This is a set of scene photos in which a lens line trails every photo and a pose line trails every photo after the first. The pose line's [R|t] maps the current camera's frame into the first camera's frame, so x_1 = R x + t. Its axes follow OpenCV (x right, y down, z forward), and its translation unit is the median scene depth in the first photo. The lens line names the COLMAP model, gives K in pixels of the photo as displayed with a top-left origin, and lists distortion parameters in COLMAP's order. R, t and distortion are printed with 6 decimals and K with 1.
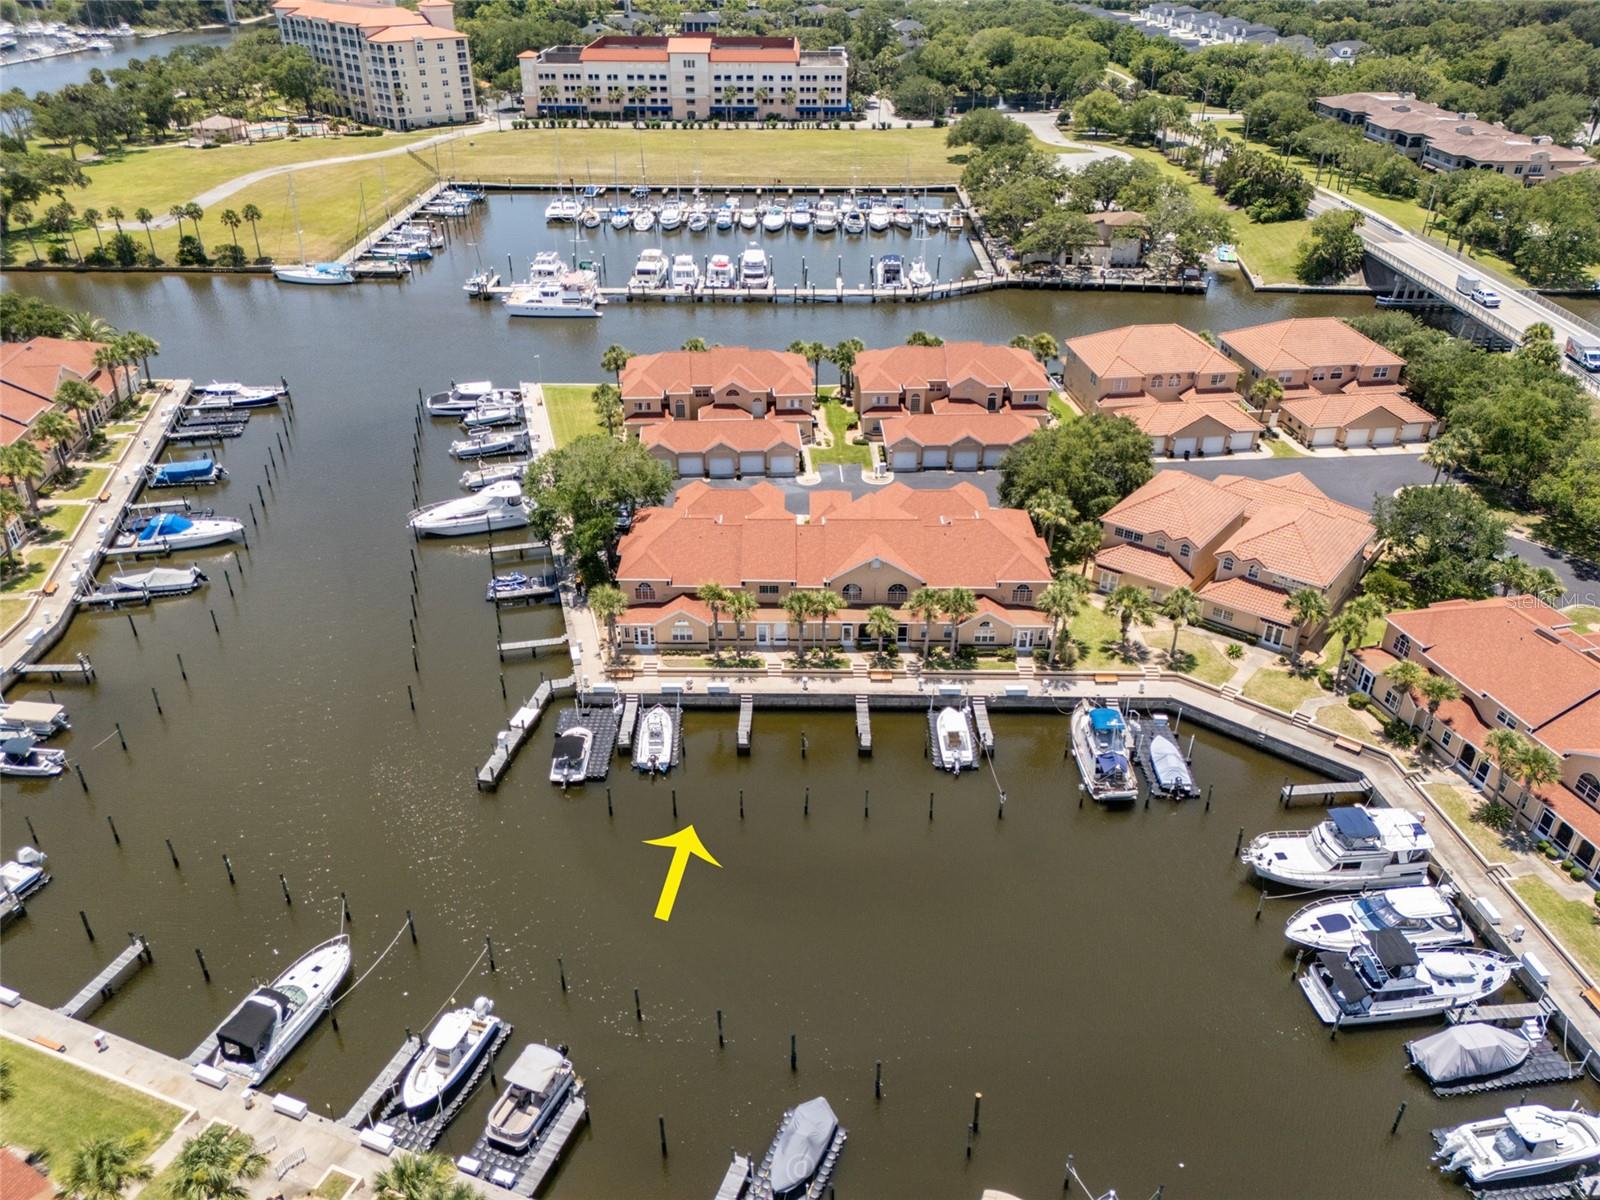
lens RADIAL K [[1175.6, 0, 800.0], [0, 1175.6, 600.0], [0, 0, 1]] dist [0.075236, -0.076425]
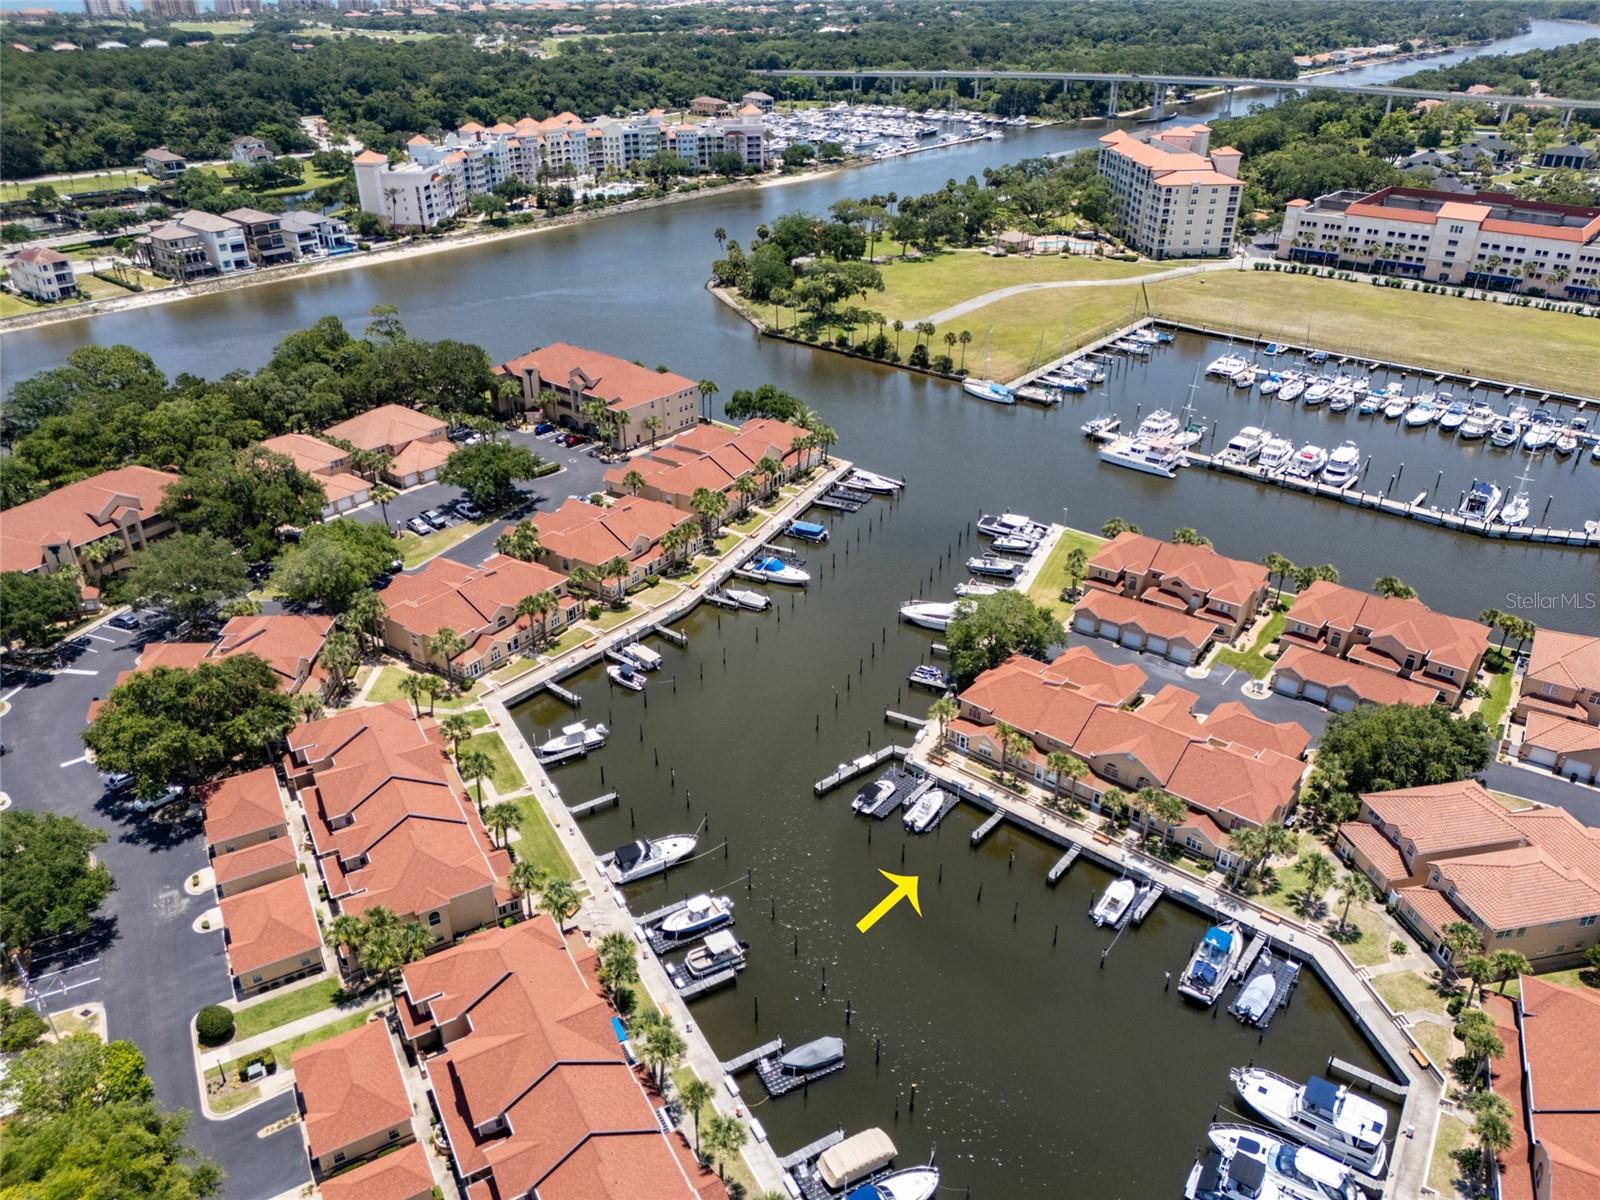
lens RADIAL K [[1175.6, 0, 800.0], [0, 1175.6, 600.0], [0, 0, 1]] dist [0.075236, -0.076425]
pose [[0.773004, 0.303636, -0.557019, 0.324556], [-0.321478, 0.944423, 0.068683, -0.118023], [0.546916, 0.125977, 0.827655, -0.222450]]
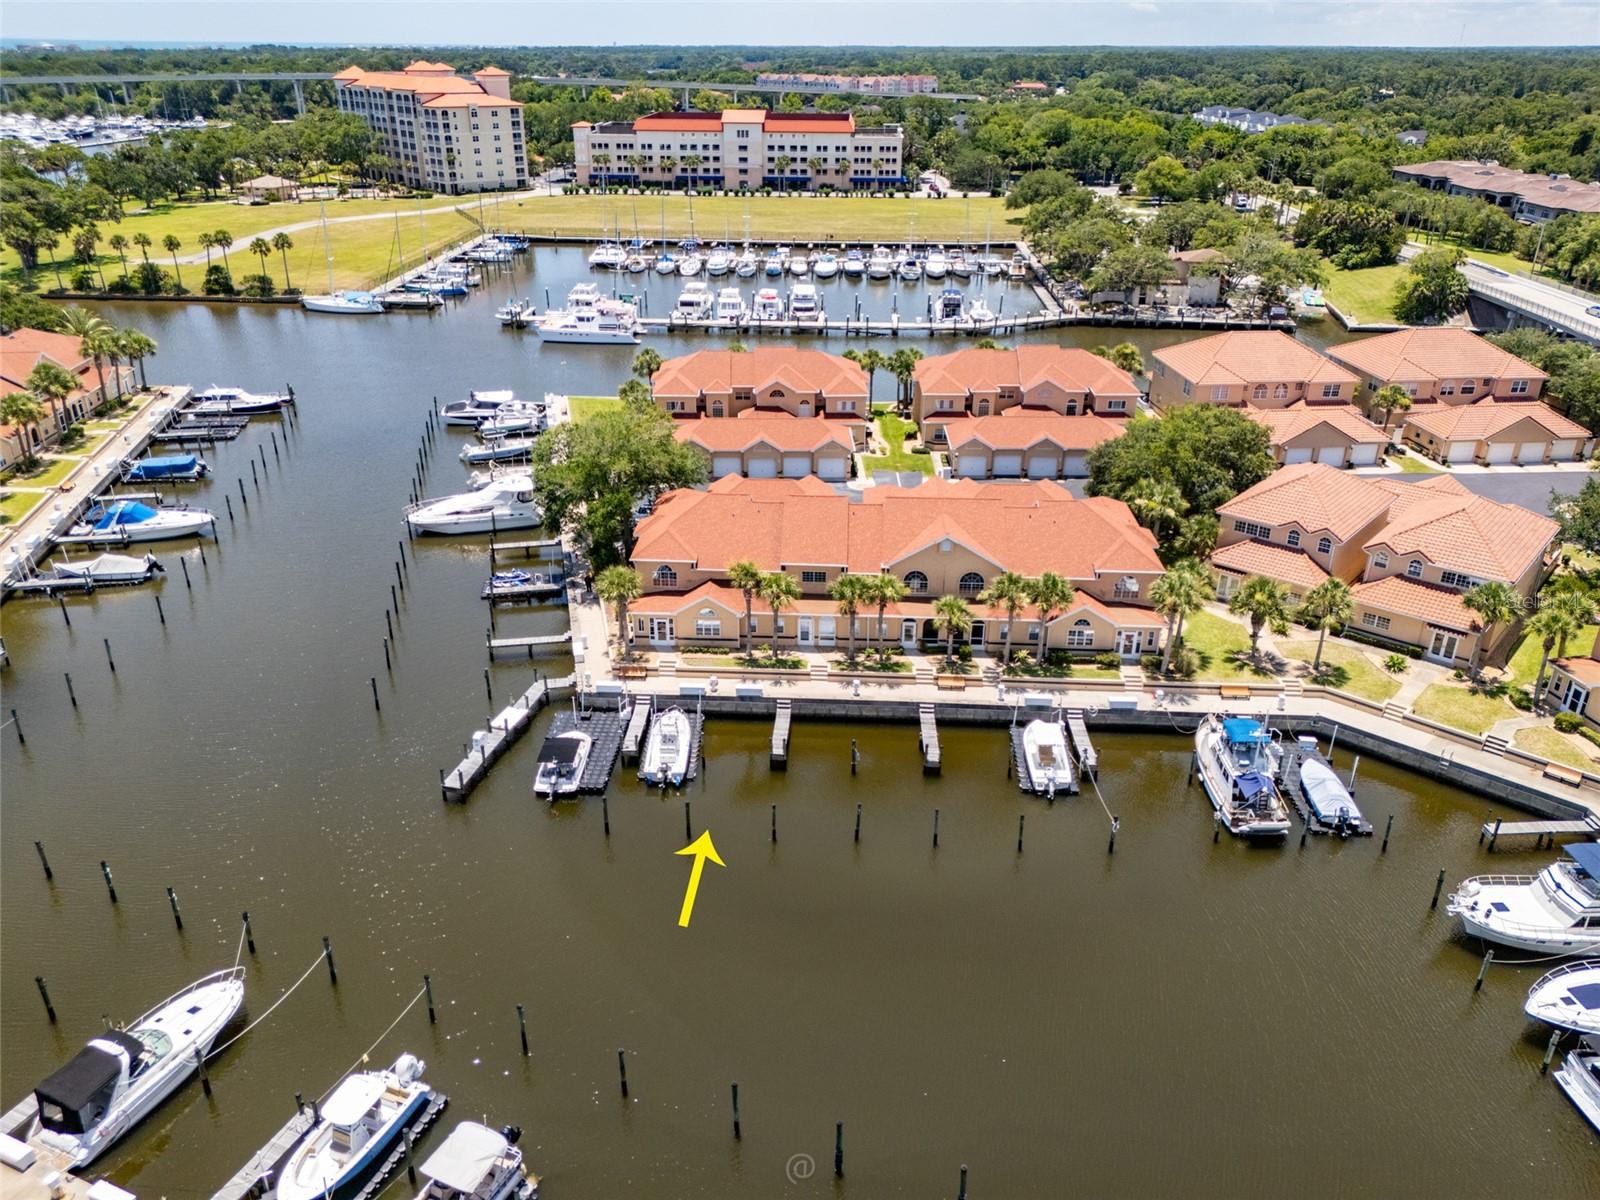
lens RADIAL K [[1175.6, 0, 800.0], [0, 1175.6, 600.0], [0, 0, 1]] dist [0.075236, -0.076425]
pose [[0.999130, 0.020738, -0.036171, -0.004598], [-0.023945, 0.995599, -0.090602, 0.058340], [0.034133, 0.091389, 0.995230, 0.129203]]
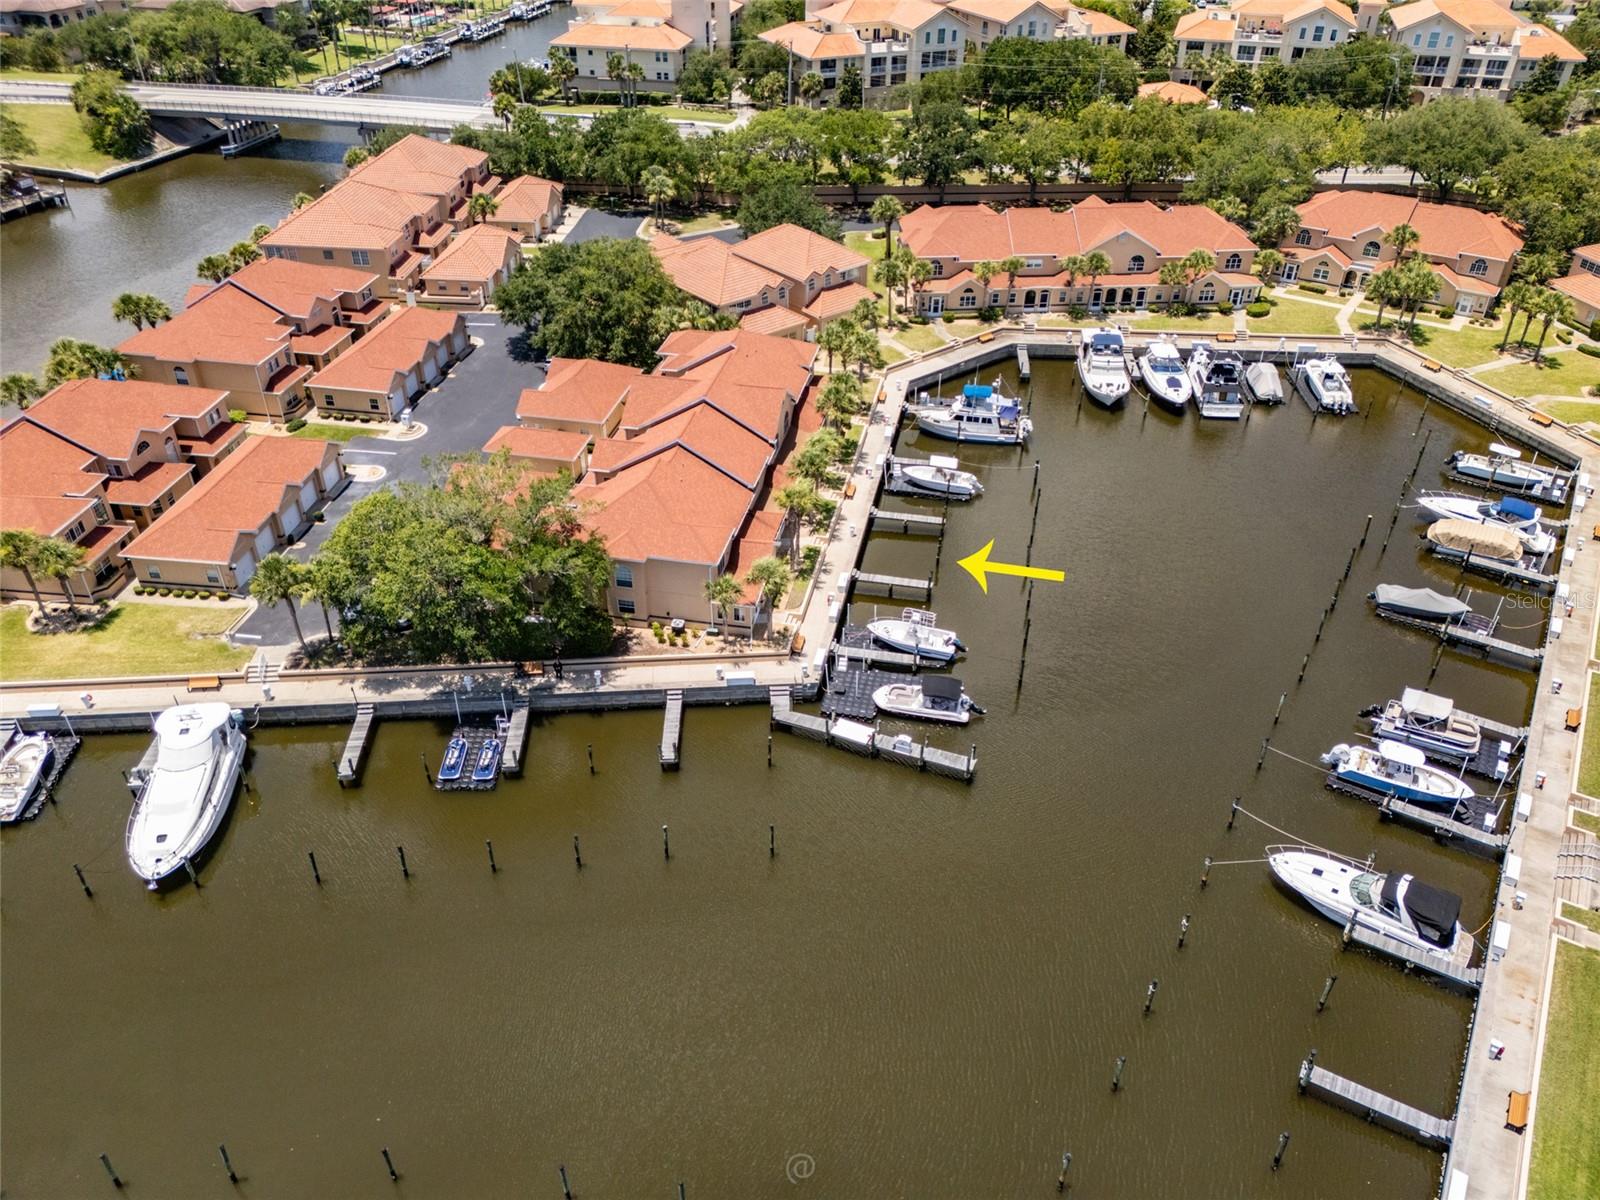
lens RADIAL K [[1175.6, 0, 800.0], [0, 1175.6, 600.0], [0, 0, 1]] dist [0.075236, -0.076425]
pose [[0.187586, -0.556051, 0.809703, -0.541675], [0.490465, 0.767240, 0.413263, -0.201080], [-0.851032, 0.319609, 0.416647, 0.455974]]
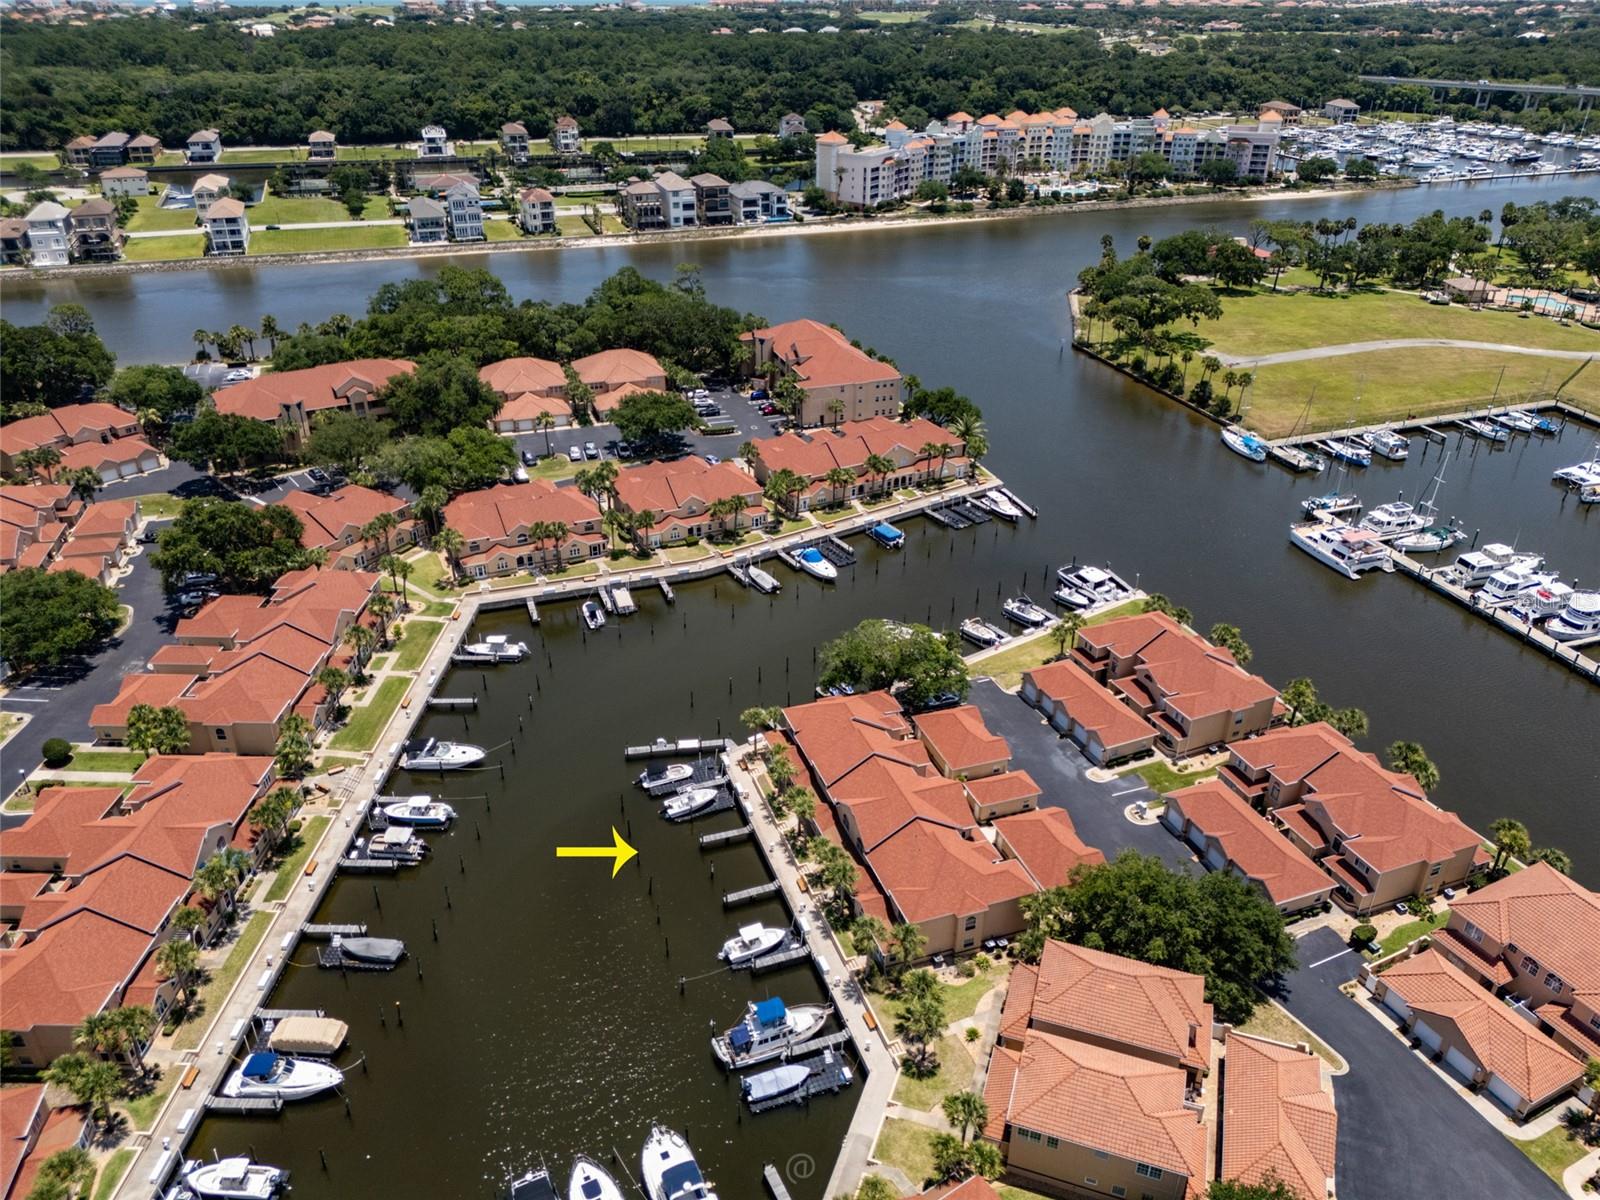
lens RADIAL K [[1175.6, 0, 800.0], [0, 1175.6, 600.0], [0, 0, 1]] dist [0.075236, -0.076425]
pose [[0.338443, 0.455595, -0.823340, 0.669205], [-0.481168, 0.835723, 0.264658, -0.360055], [0.808661, 0.306594, 0.502063, 0.190493]]
